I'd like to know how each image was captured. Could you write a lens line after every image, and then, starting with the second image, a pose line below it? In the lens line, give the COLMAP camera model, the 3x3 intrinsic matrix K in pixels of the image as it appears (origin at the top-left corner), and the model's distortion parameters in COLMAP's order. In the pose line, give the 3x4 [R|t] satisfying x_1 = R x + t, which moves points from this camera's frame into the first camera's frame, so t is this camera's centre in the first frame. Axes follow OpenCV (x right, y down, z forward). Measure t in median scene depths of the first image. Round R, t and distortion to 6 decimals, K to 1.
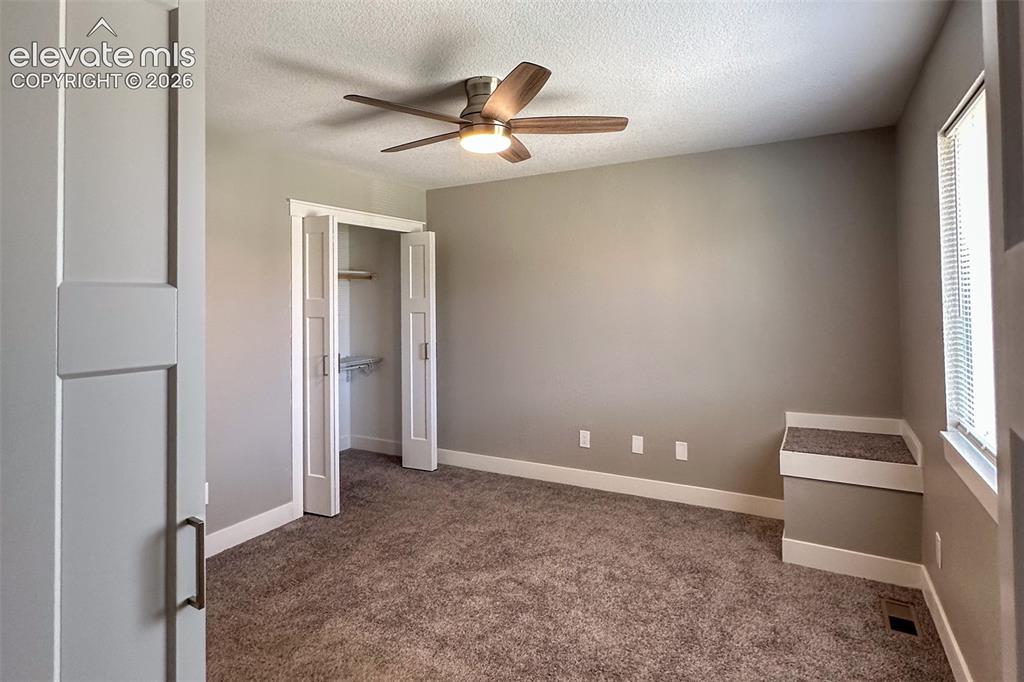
lens RADIAL K [[510.4, 0, 512.0], [0, 510.4, 341.0], [0, 0, 1]] dist [-0.000886, -0.000162]
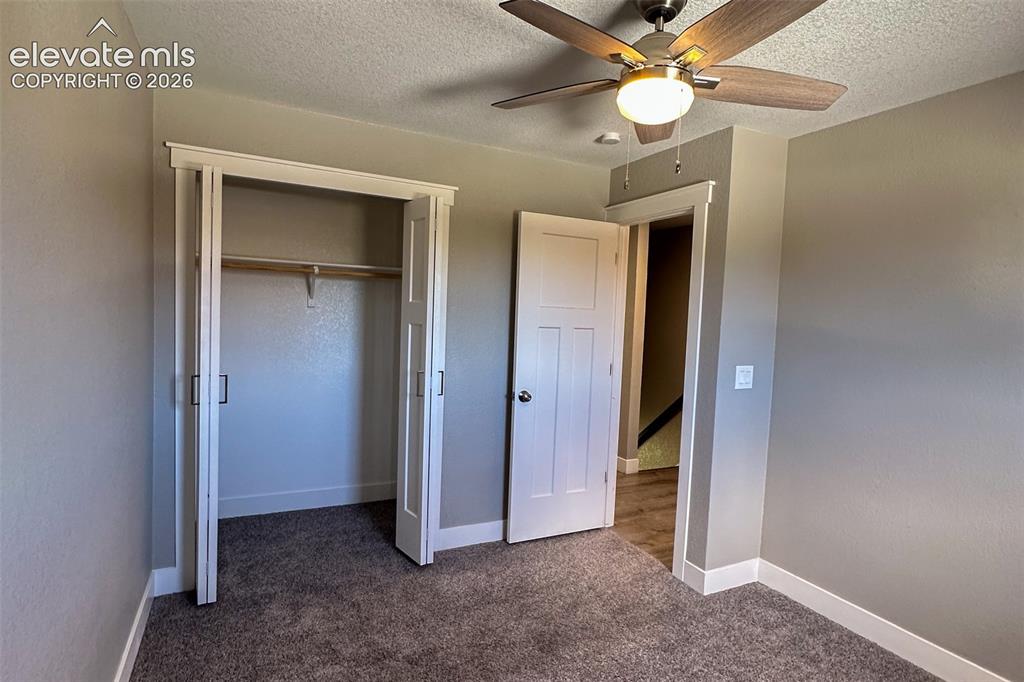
lens RADIAL K [[510.4, 0, 512.0], [0, 510.4, 341.0], [0, 0, 1]] dist [-0.000886, -0.000162]
pose [[0.845996, 0.064175, -0.529313, 0.272799], [-0.081569, 0.996622, -0.009539, -0.035000], [0.526913, 0.051245, 0.848373, 0.520061]]
